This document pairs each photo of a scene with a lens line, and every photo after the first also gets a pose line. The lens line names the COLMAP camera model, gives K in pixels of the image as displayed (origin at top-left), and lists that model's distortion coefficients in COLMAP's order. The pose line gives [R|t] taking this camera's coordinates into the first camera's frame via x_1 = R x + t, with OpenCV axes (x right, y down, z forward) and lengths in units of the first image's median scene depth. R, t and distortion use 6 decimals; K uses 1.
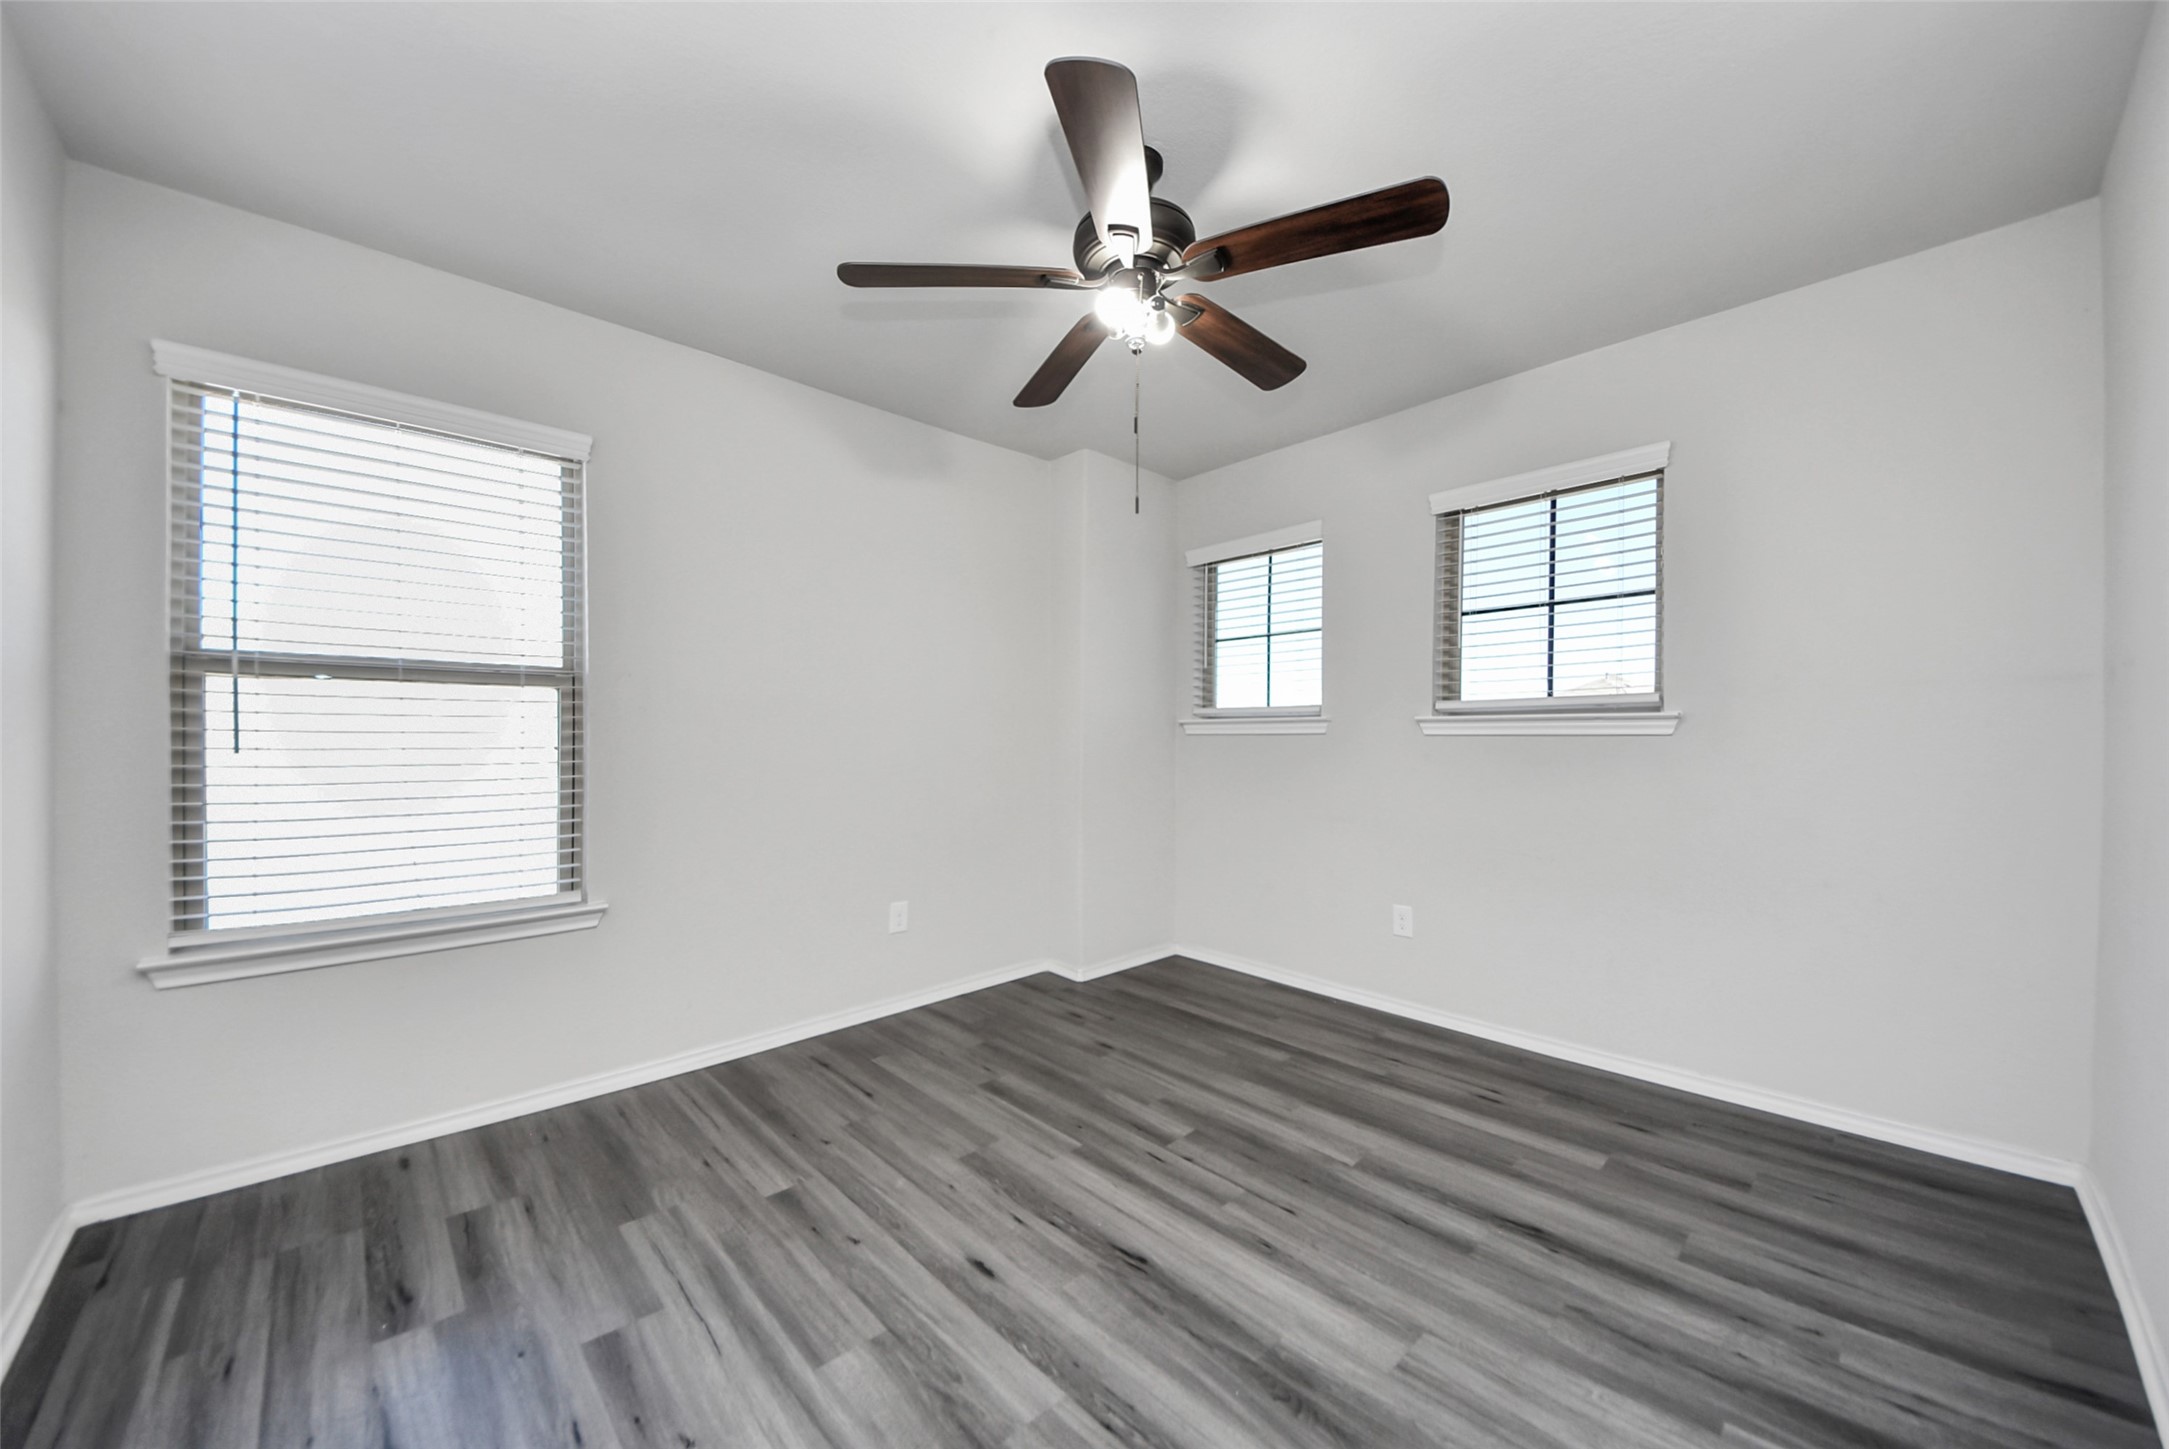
lens RADIAL K [[789.0, 0, 1089.1], [0, 789.0, 722.3], [0, 0, 1]] dist [0.047596, -0.029482]
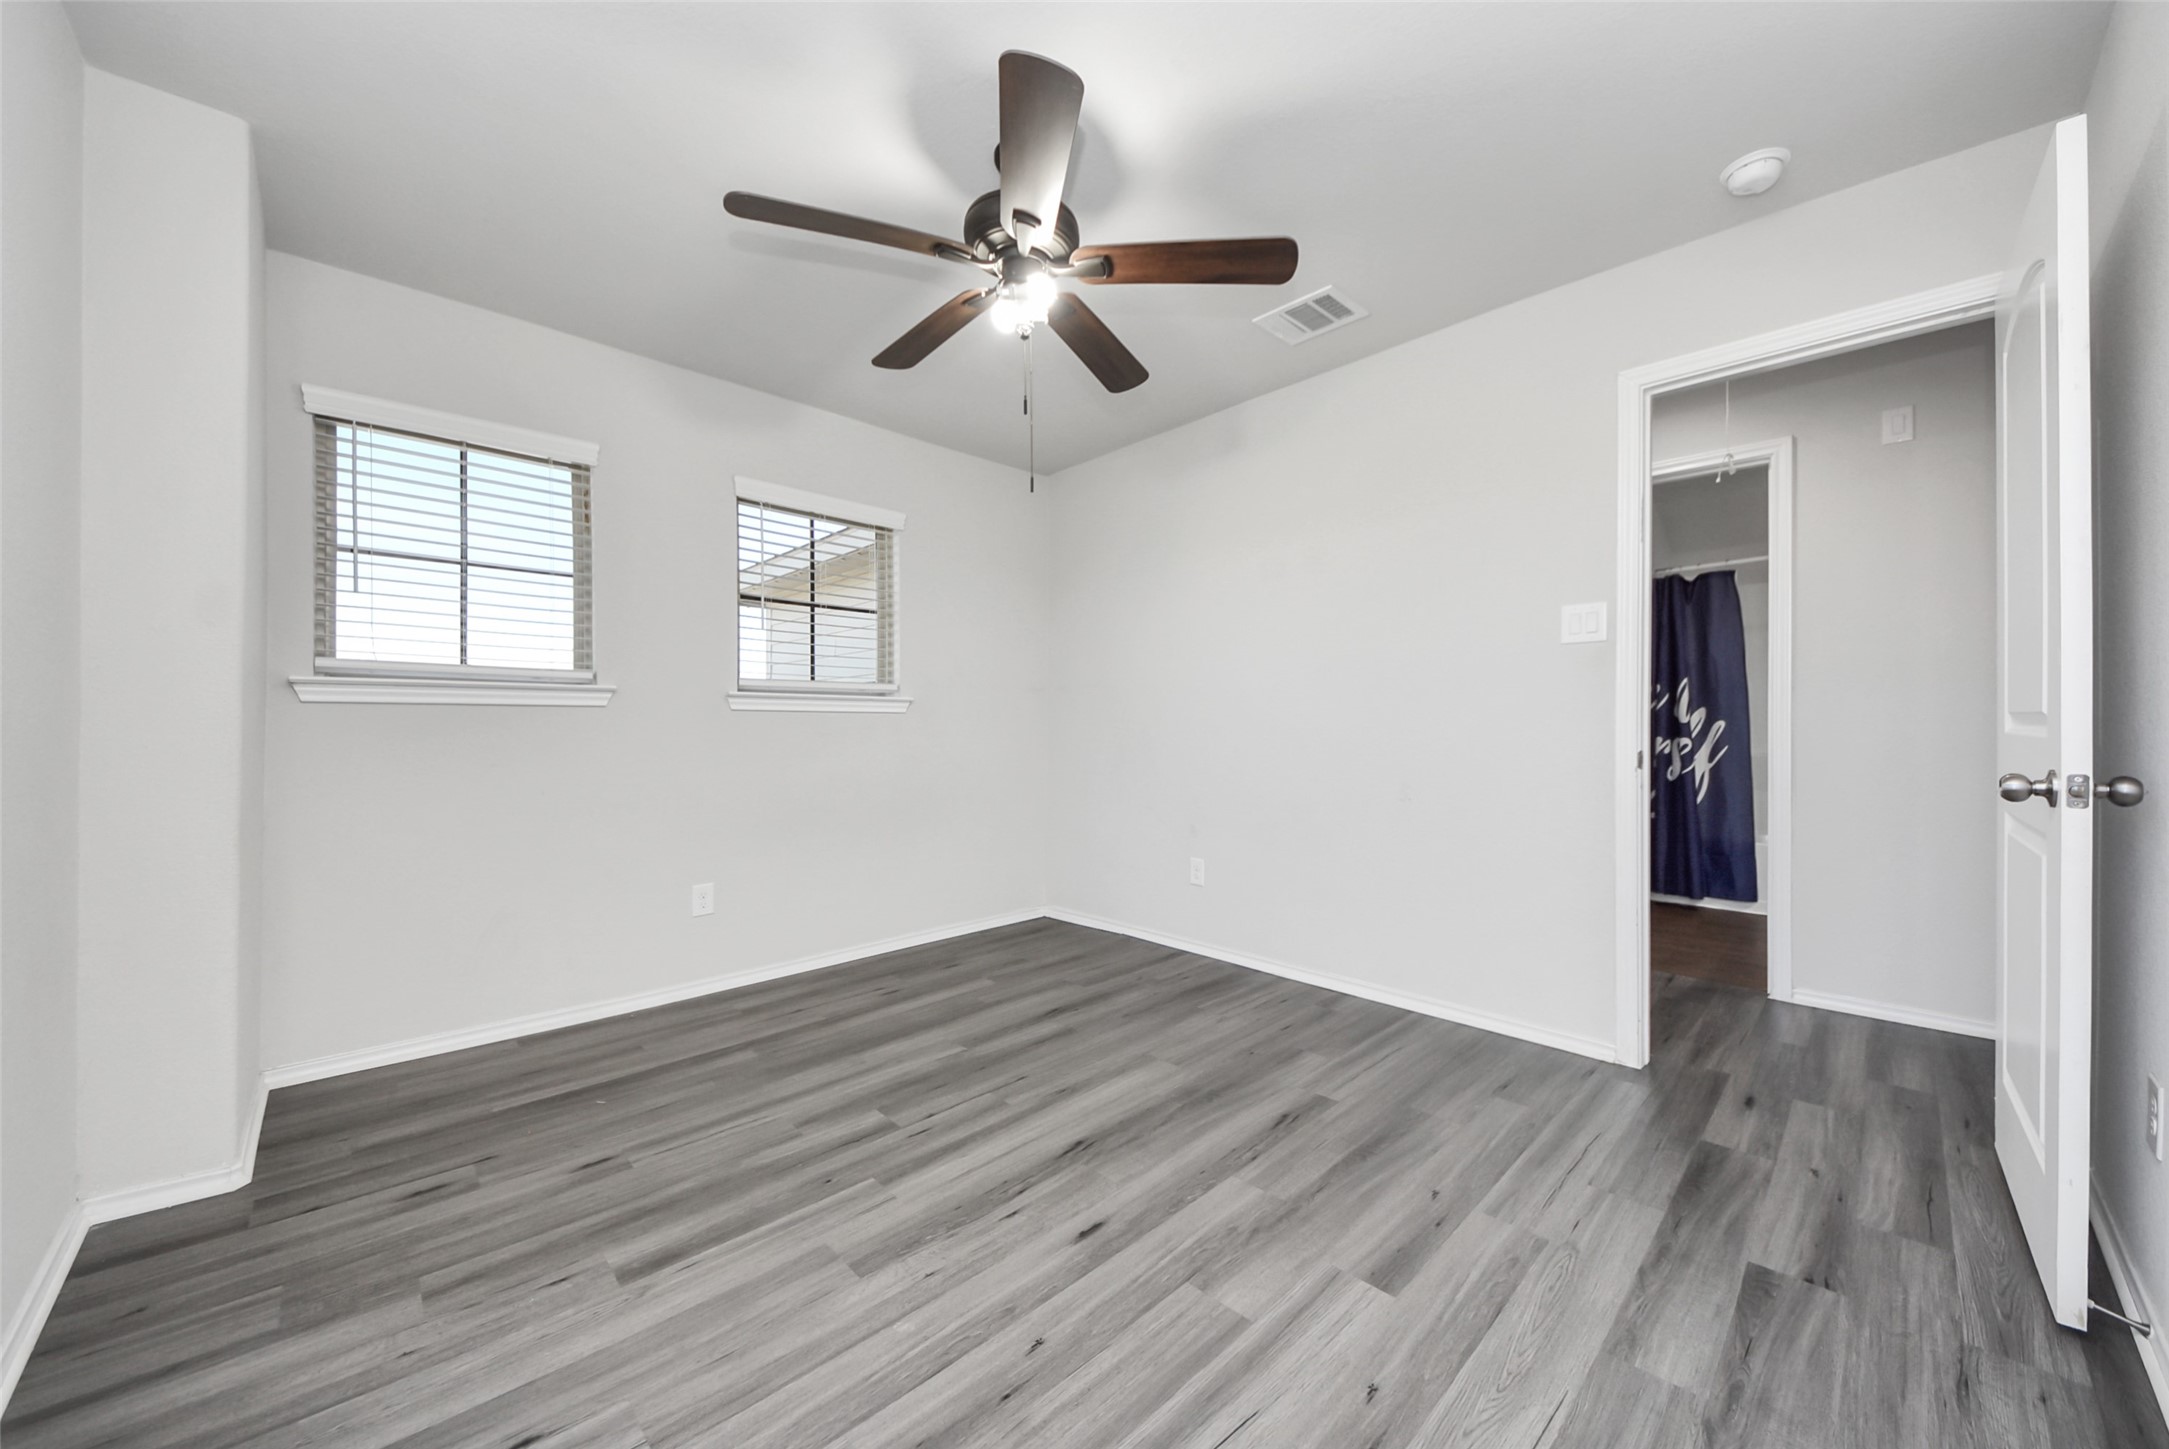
lens RADIAL K [[789.0, 0, 1089.1], [0, 789.0, 722.3], [0, 0, 1]] dist [0.047596, -0.029482]
pose [[-0.010095, 0.011683, 0.999881, -0.802949], [-0.007180, 0.999905, -0.011755, 0.058633], [-0.999923, -0.007298, -0.010010, 0.739631]]
